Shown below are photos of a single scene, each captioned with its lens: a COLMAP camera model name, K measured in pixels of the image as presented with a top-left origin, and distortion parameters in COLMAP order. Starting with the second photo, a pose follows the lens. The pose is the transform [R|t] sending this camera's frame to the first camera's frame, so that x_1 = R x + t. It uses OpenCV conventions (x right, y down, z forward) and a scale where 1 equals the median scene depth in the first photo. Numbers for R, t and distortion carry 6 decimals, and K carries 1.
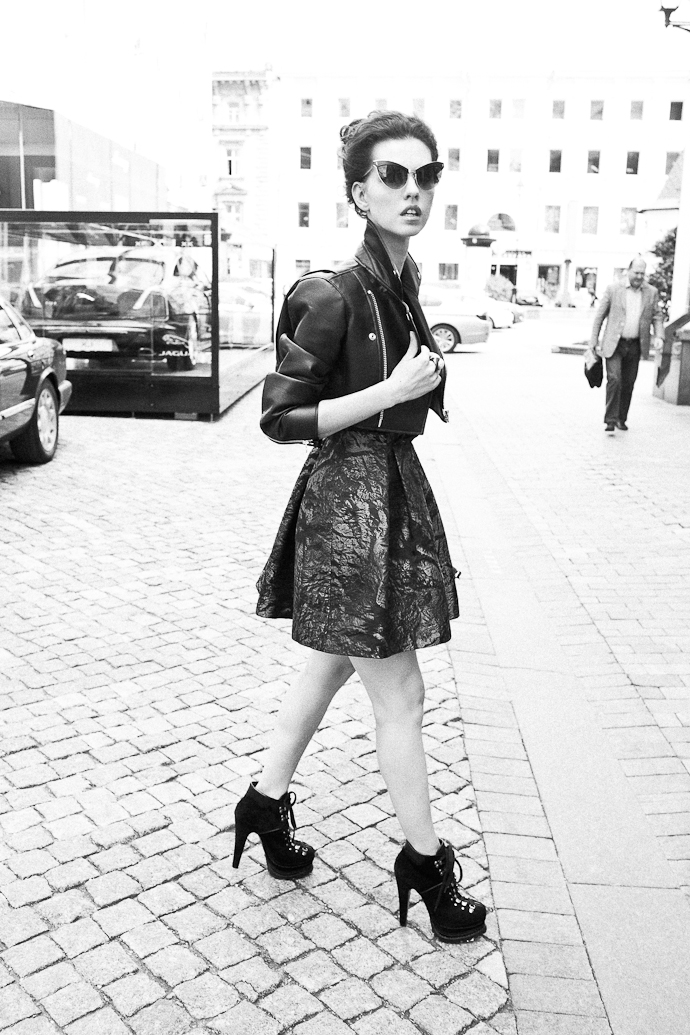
lens RADIAL K [[1062.5, 0, 345.0], [0, 1062.5, 517.5], [0, 0, 1]] dist [-0.012026, -0.003488]
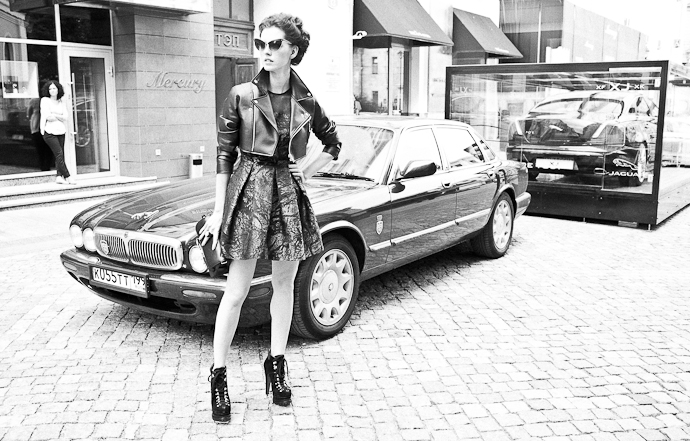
lens RADIAL K [[721.7, 0, 345.4], [0, 721.7, 208.6], [0, 0, 1]] dist [-0.013402, 0.004790]
pose [[0.851388, 0.064097, -0.520606, 0.005506], [-0.110895, 0.992067, -0.059212, -0.027338], [0.512680, 0.108145, 0.851741, 0.116918]]
